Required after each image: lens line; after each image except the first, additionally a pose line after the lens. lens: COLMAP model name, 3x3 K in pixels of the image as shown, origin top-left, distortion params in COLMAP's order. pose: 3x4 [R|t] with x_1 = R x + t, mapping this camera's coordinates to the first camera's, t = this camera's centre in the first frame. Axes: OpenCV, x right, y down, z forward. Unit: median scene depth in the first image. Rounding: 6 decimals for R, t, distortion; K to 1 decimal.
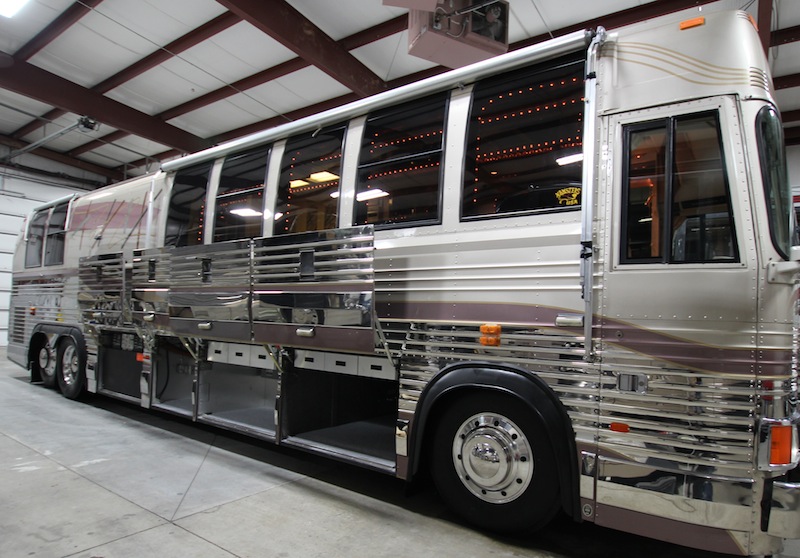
lens RADIAL K [[470.7, 0, 400.0], [0, 470.7, 314.9], [0, 0, 1]] dist [-0.005228, -0.002246]
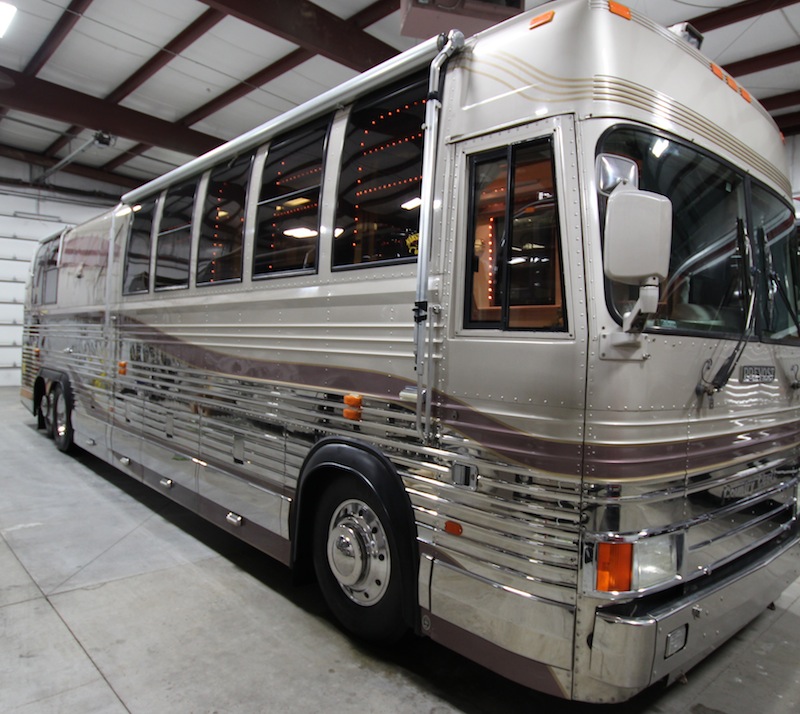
lens RADIAL K [[605.4, 0, 400.0], [0, 605.4, 357.0], [0, 0, 1]] dist [0.001044, 0.002497]
pose [[0.977309, -0.003606, -0.211790, 0.425850], [0.008731, 0.999691, 0.023270, -0.061233], [0.211641, -0.024591, 0.977038, -0.036058]]
